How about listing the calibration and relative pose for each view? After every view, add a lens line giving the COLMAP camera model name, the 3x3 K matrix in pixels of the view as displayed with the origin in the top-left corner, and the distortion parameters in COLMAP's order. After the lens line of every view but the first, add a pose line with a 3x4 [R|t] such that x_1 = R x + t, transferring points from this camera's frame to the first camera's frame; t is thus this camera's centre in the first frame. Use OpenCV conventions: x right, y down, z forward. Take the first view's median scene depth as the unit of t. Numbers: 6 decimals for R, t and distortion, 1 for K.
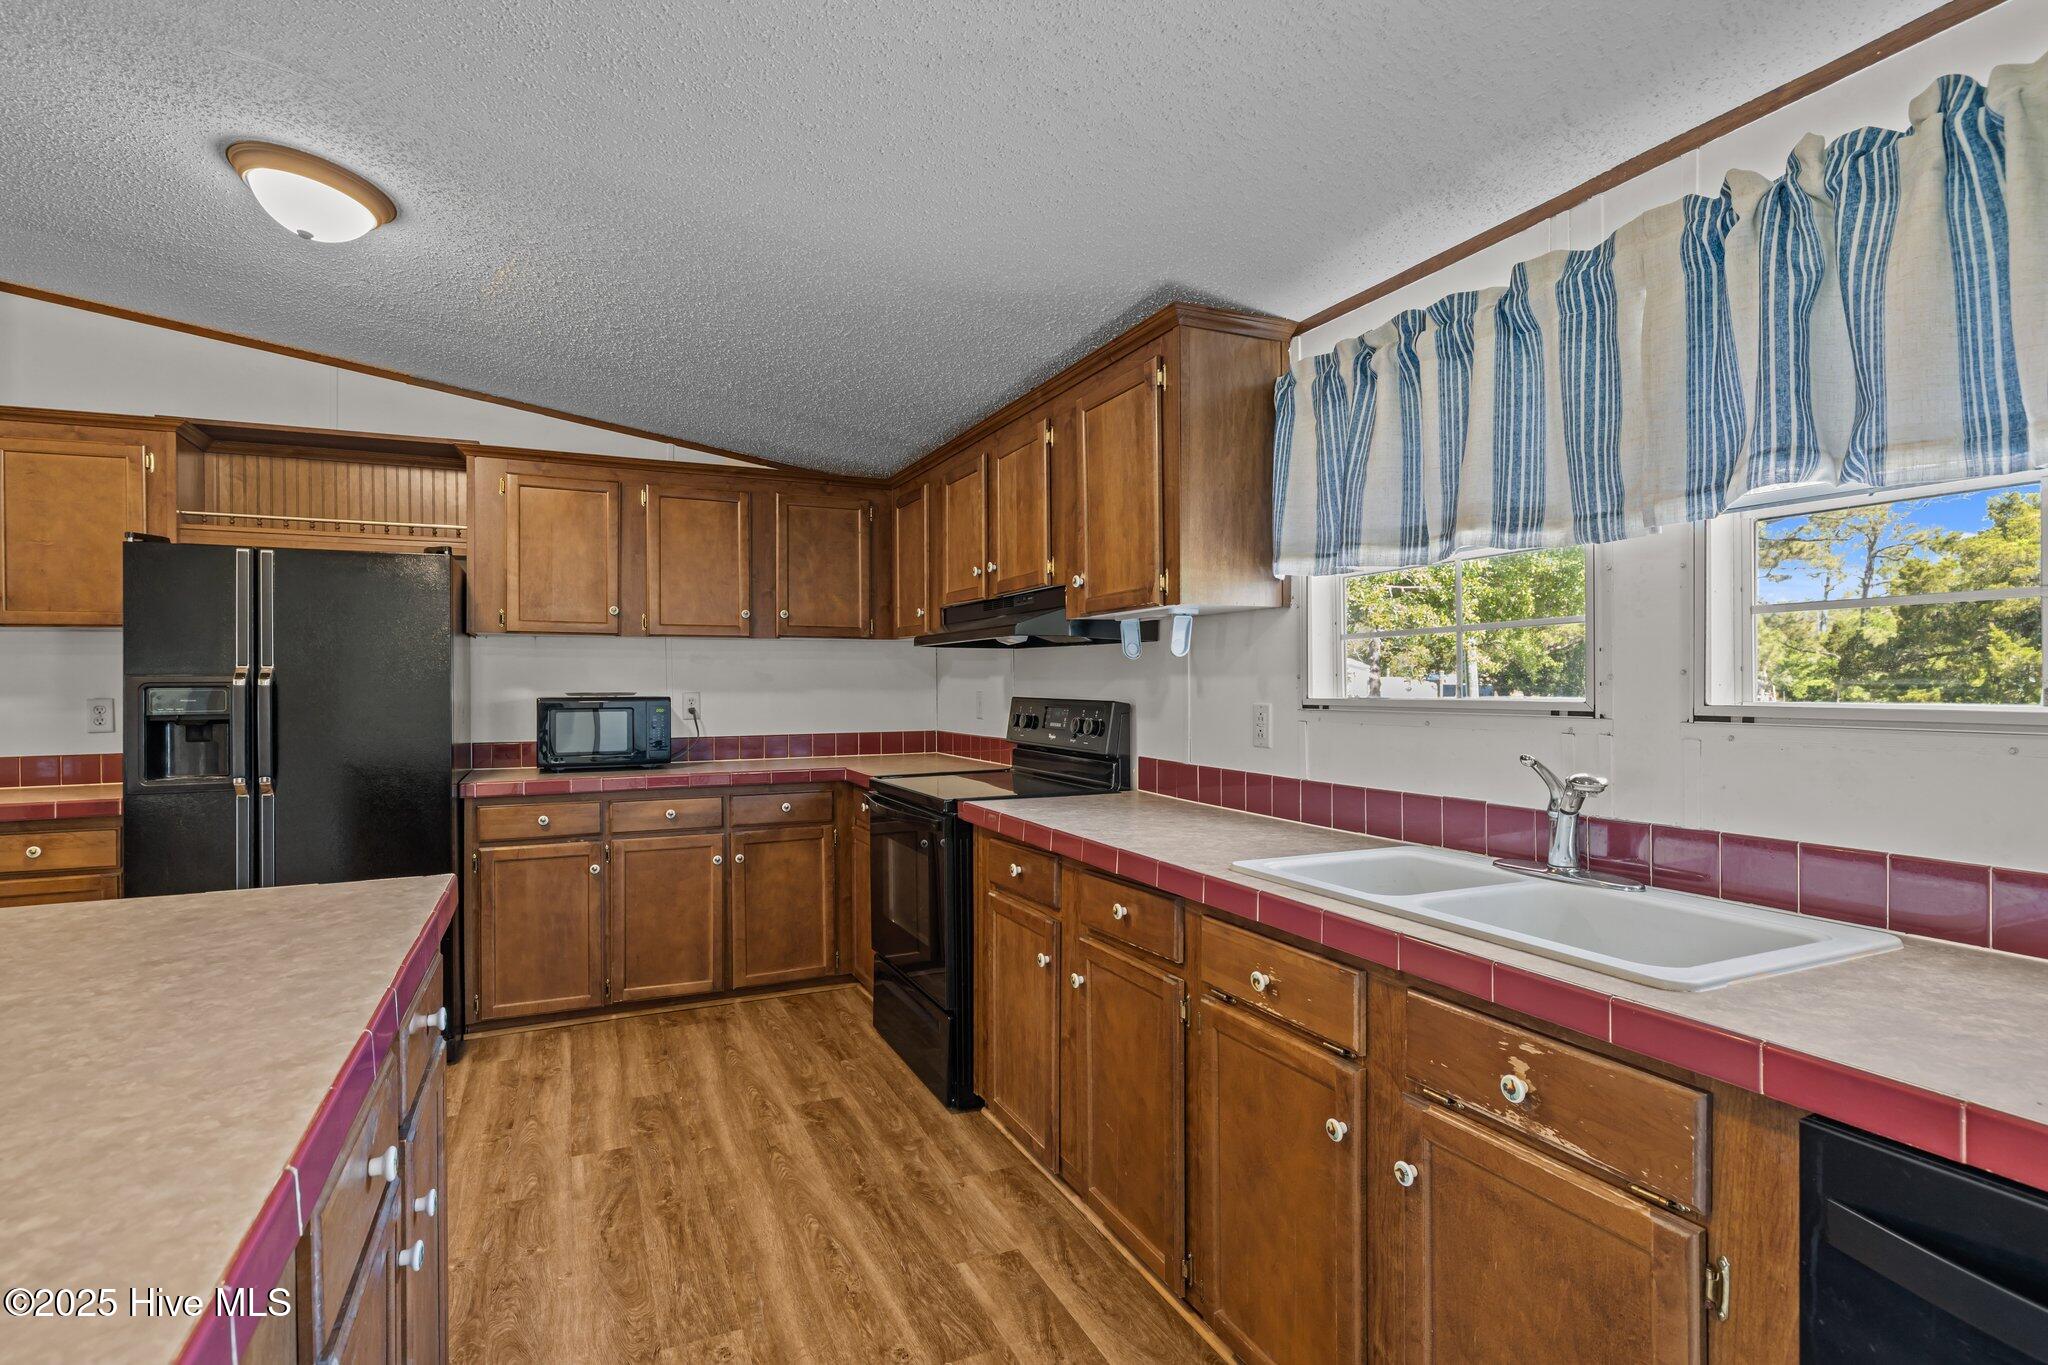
lens RADIAL K [[978.1, 0, 1030.7], [0, 978.1, 683.4], [0, 0, 1]] dist [-0.012287, 0.001923]
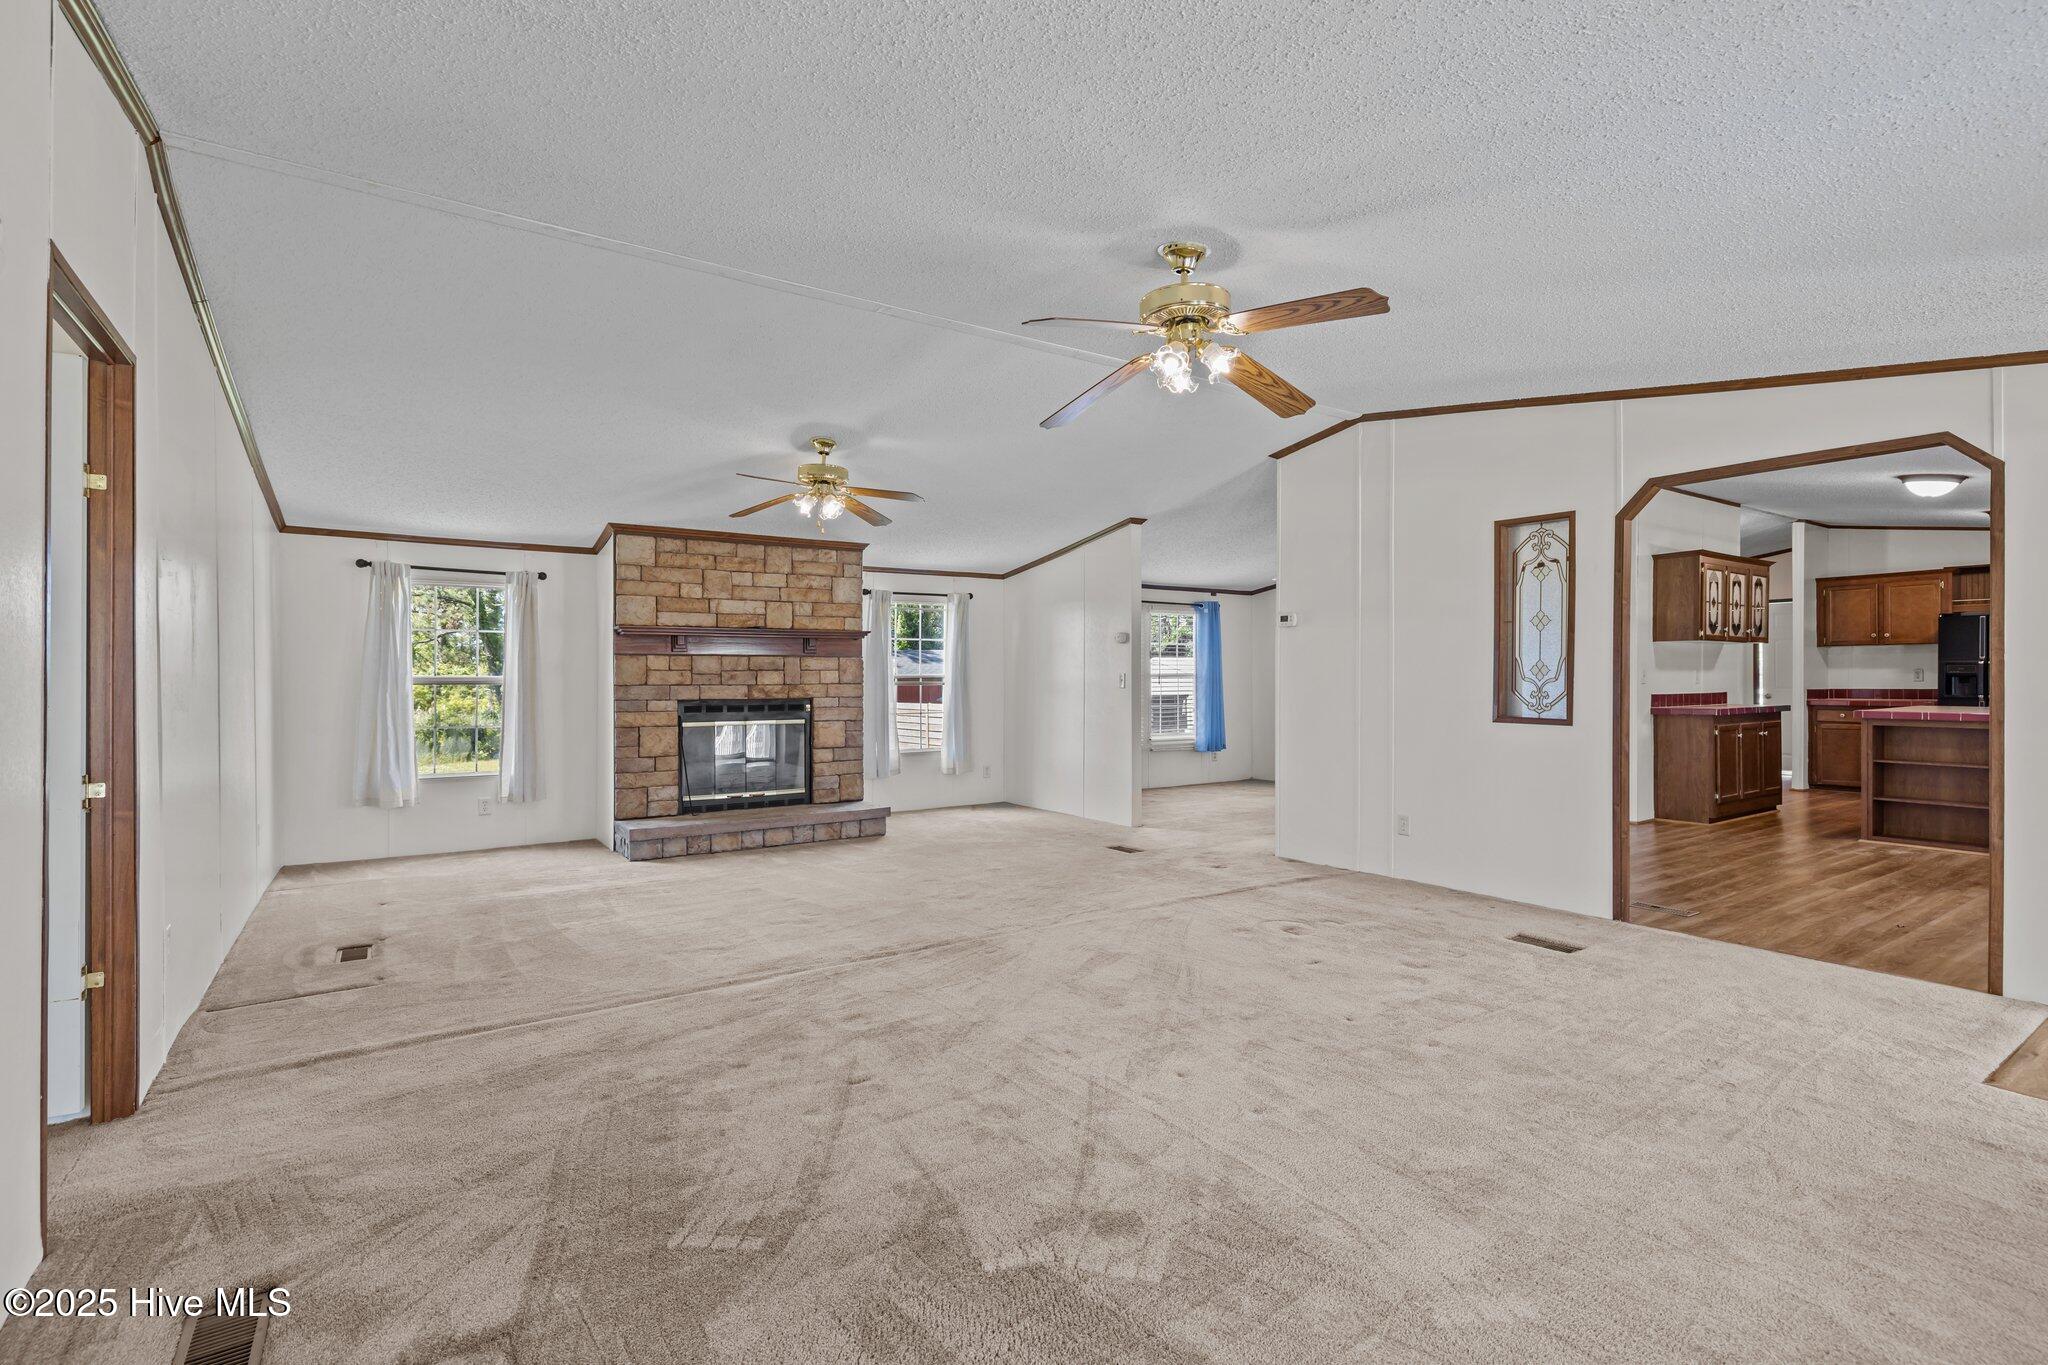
lens RADIAL K [[964.3, 0, 1007.9], [0, 964.3, 677.3], [0, 0, 1]] dist [0.002496, 0.001118]
pose [[0.153622, 0.015109, -0.988014, 1.951556], [-0.003752, 0.999885, 0.014707, 0.012271], [0.988123, 0.001448, 0.153661, -2.831267]]
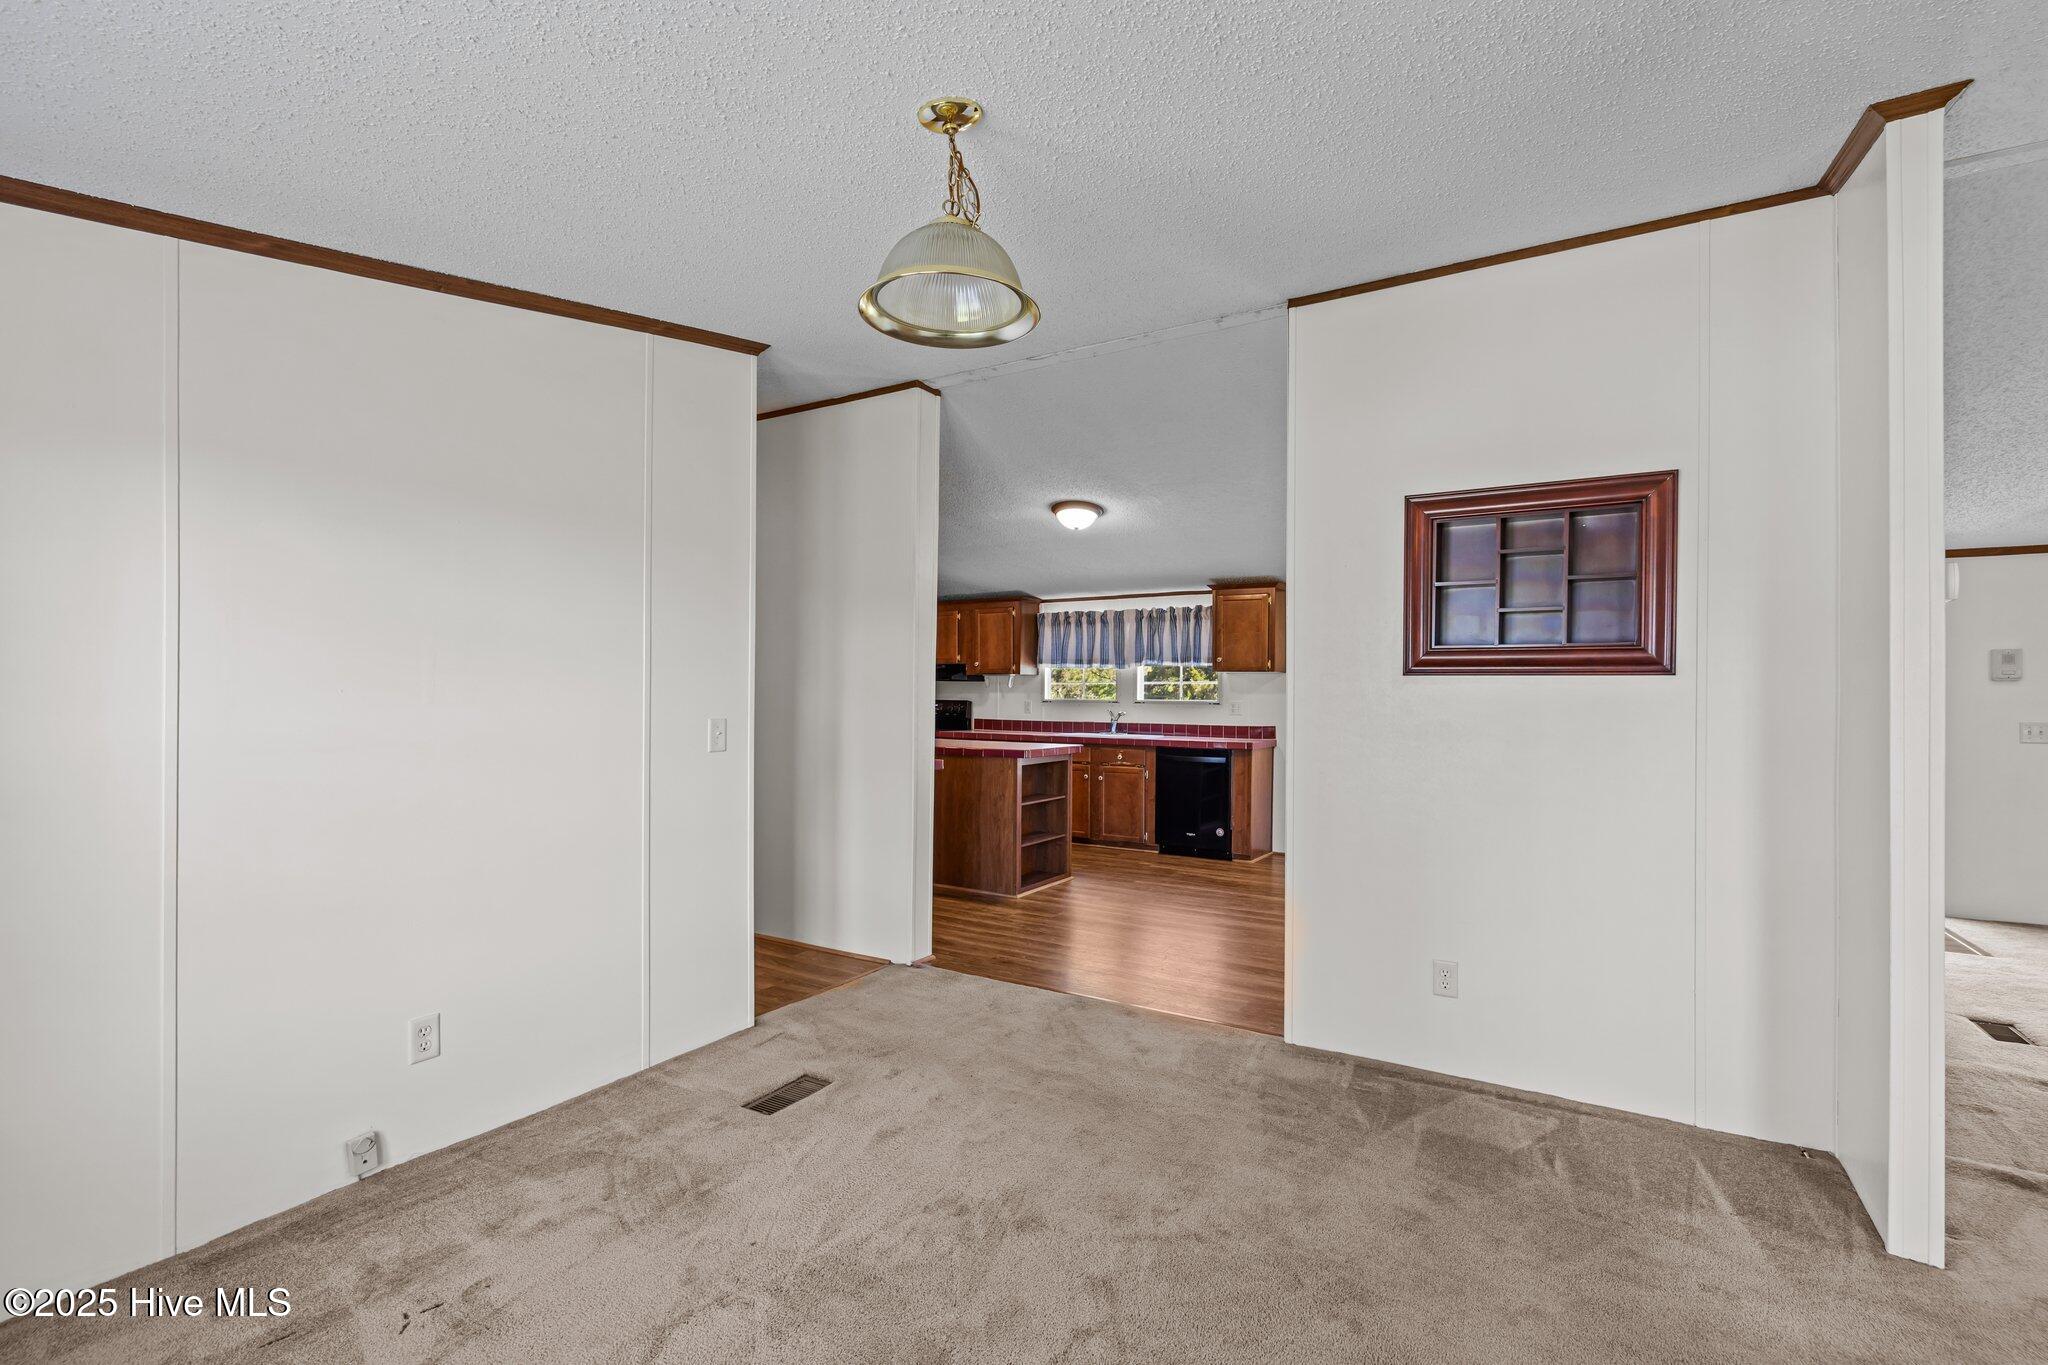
lens RADIAL K [[964.3, 0, 1029.1], [0, 964.3, 690.1], [0, 0, 1]] dist [0.002496, 0.001118]
pose [[0.824396, 0.015945, 0.565788, -1.834879], [-0.011980, 0.999871, -0.010723, 0.019702], [-0.565886, 0.002062, 0.824481, -1.996825]]
